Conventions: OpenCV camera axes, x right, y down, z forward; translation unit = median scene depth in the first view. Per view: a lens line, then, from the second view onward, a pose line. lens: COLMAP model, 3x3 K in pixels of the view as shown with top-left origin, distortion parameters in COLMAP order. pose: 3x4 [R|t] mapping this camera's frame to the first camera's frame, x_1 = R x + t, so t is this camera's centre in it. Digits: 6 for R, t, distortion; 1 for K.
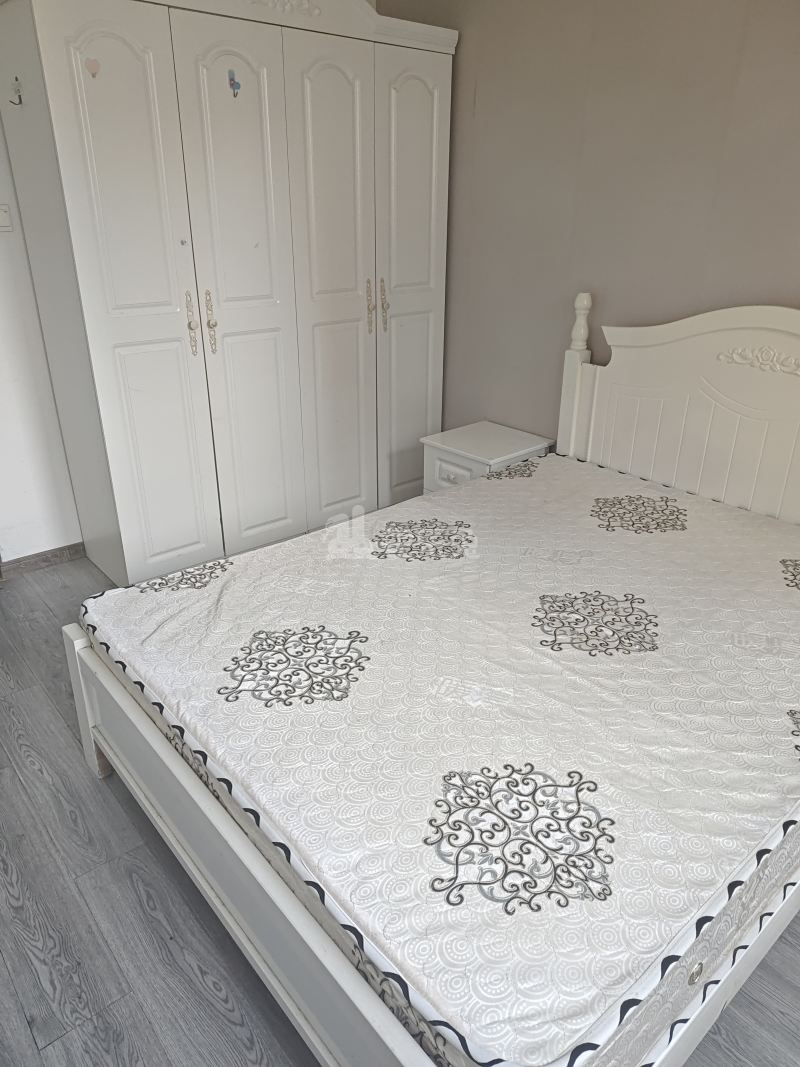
lens RADIAL K [[727.0, 0, 411.8], [0, 727.0, 532.0], [0, 0, 1]] dist [0.041986, -0.059884]
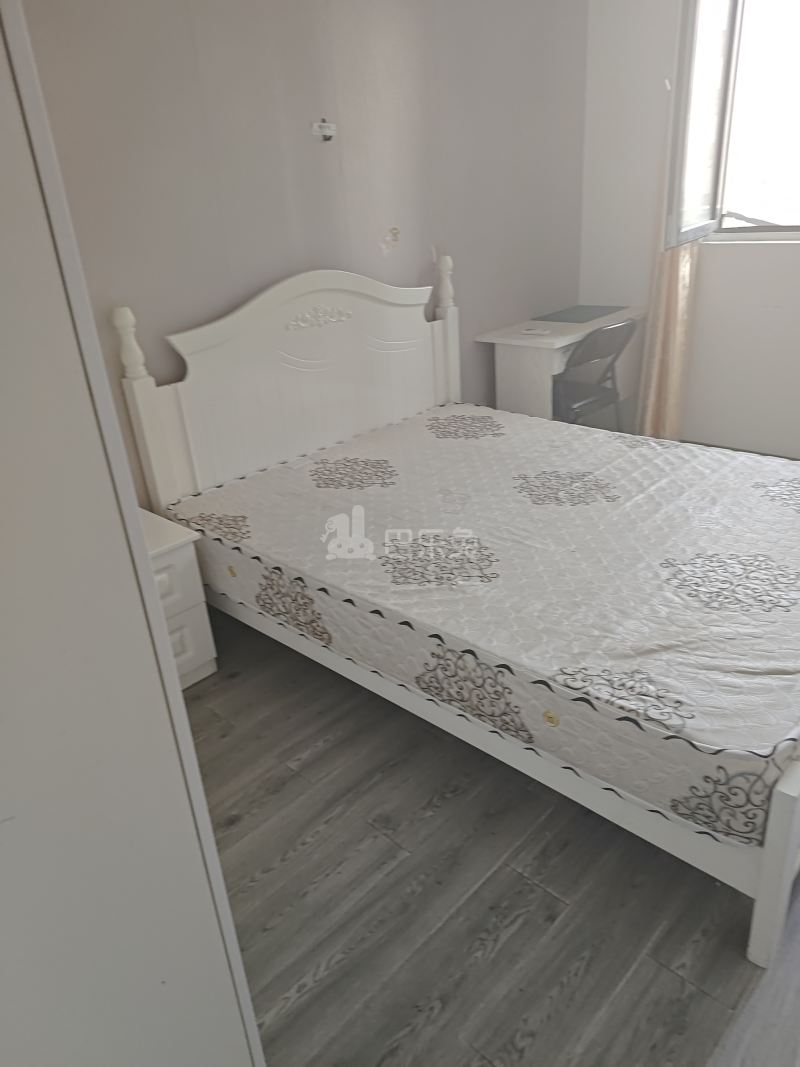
lens RADIAL K [[757.1, 0, 389.8], [0, 757.1, 537.4], [0, 0, 1]] dist [0.025450, -0.002332]
pose [[-0.094896, -0.420505, 0.902314, -0.703238], [0.465255, 0.782586, 0.413639, -0.368952], [-0.880075, 0.459059, 0.121378, 0.823352]]
